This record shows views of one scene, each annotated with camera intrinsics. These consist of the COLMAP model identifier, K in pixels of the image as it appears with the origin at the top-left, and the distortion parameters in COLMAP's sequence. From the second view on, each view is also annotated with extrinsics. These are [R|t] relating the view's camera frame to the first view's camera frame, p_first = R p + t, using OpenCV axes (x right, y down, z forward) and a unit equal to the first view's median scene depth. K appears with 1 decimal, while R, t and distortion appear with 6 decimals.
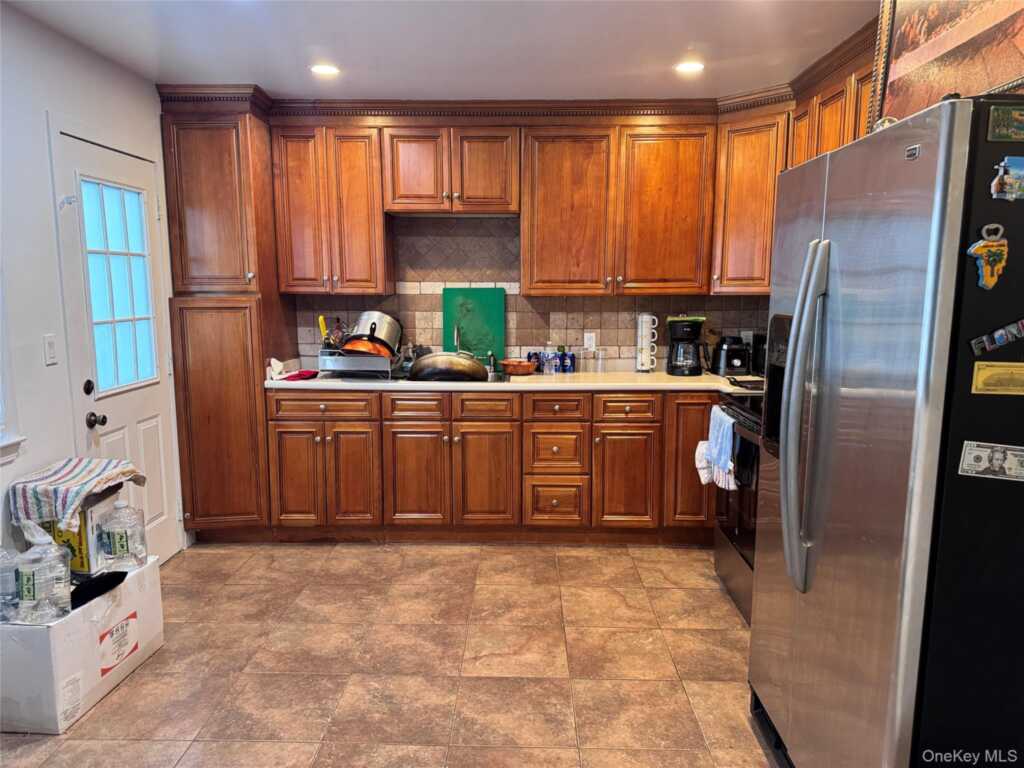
lens RADIAL K [[724.0, 0, 511.6], [0, 724.0, 387.7], [0, 0, 1]] dist [-0.001042, -0.000154]
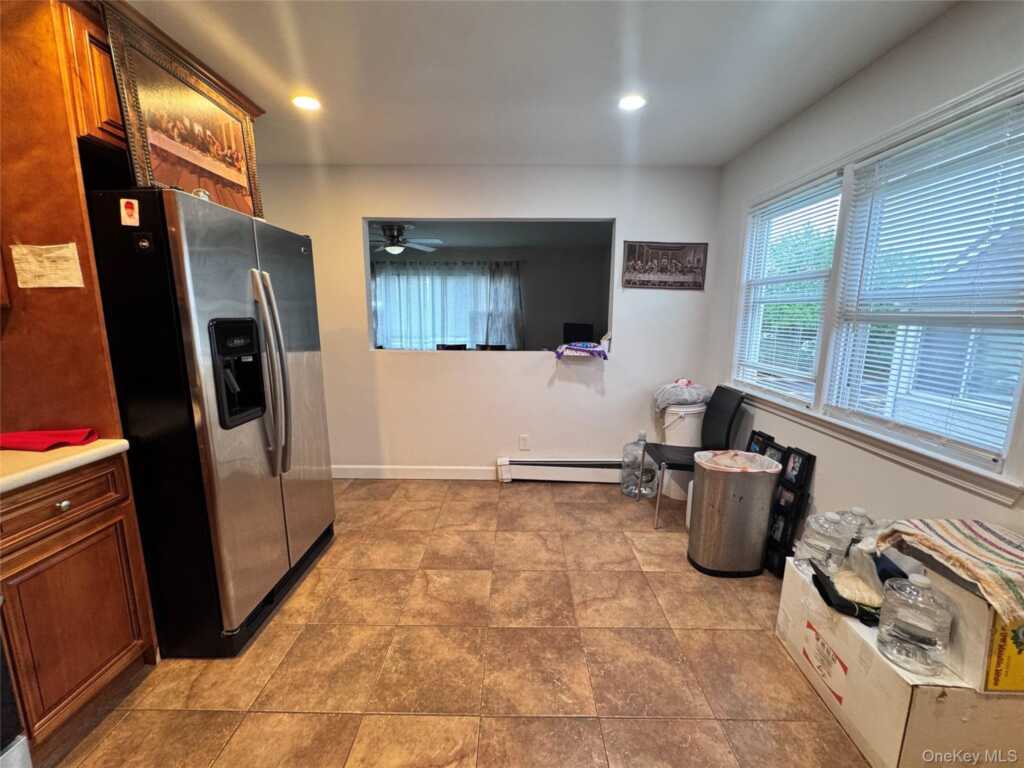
lens RADIAL K [[407.9, 0, 510.4], [0, 407.9, 379.0], [0, 0, 1]] dist [-0.007592, 0.000528]
pose [[-0.999907, -0.003475, -0.013185, -0.102714], [-0.007310, 0.952902, 0.303190, -0.177678], [0.011510, 0.303258, -0.952839, 1.393620]]
